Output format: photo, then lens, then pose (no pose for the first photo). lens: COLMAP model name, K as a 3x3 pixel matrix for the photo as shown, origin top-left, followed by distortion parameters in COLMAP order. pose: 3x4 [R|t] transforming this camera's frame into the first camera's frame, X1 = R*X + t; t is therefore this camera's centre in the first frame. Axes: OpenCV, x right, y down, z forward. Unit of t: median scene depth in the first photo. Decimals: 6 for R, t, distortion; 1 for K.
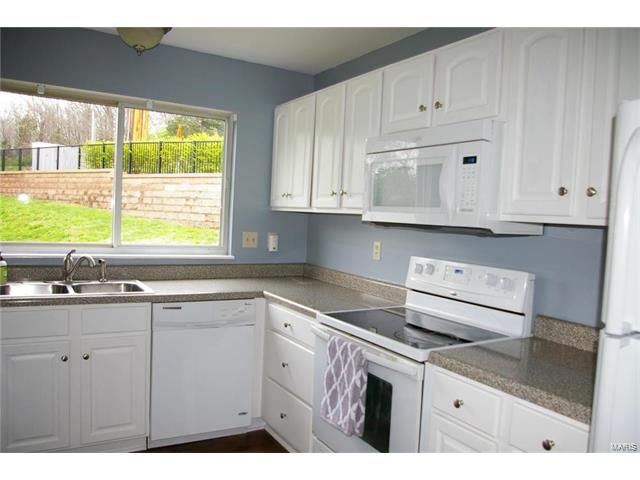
lens RADIAL K [[503.8, 0, 320.2], [0, 503.8, 241.1], [0, 0, 1]] dist [-0.075474, 0.022012]
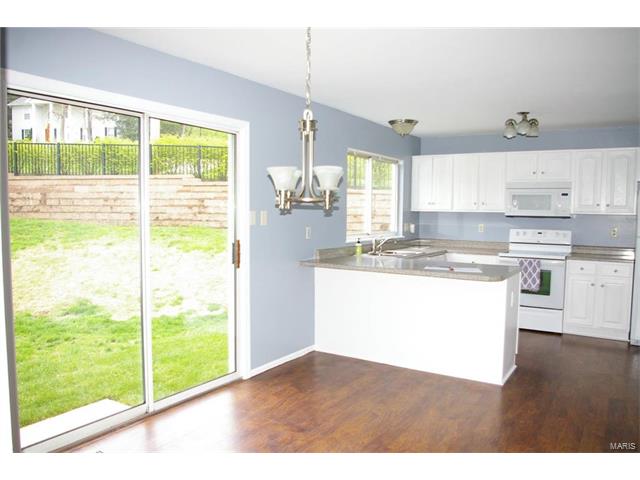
lens RADIAL K [[503.8, 0, 322.2], [0, 503.8, 244.6], [0, 0, 1]] dist [-0.075474, 0.022012]
pose [[0.895291, -0.069842, 0.439974, -0.301771], [0.056284, 0.997453, 0.043806, -0.008935], [-0.441913, -0.014455, 0.896942, -0.132584]]
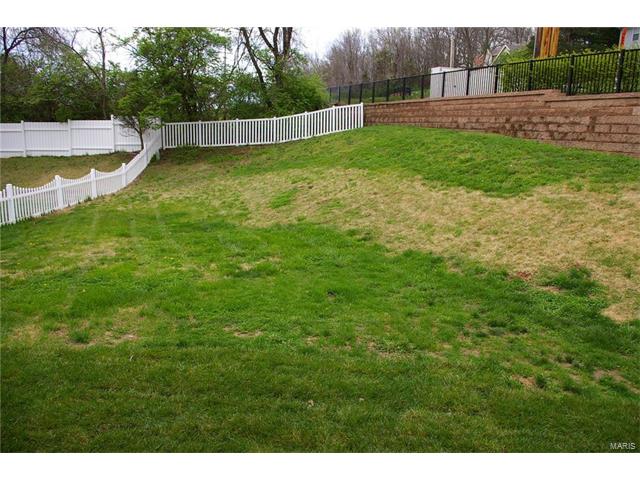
lens RADIAL K [[503.8, 0, 325.4], [0, 503.8, 244.8], [0, 0, 1]] dist [-0.075474, 0.022012]
pose [[0.808256, 0.105400, -0.579321, -0.230000], [-0.017257, 0.987667, 0.155616, -0.013214], [0.588578, -0.115781, 0.800106, 0.102890]]
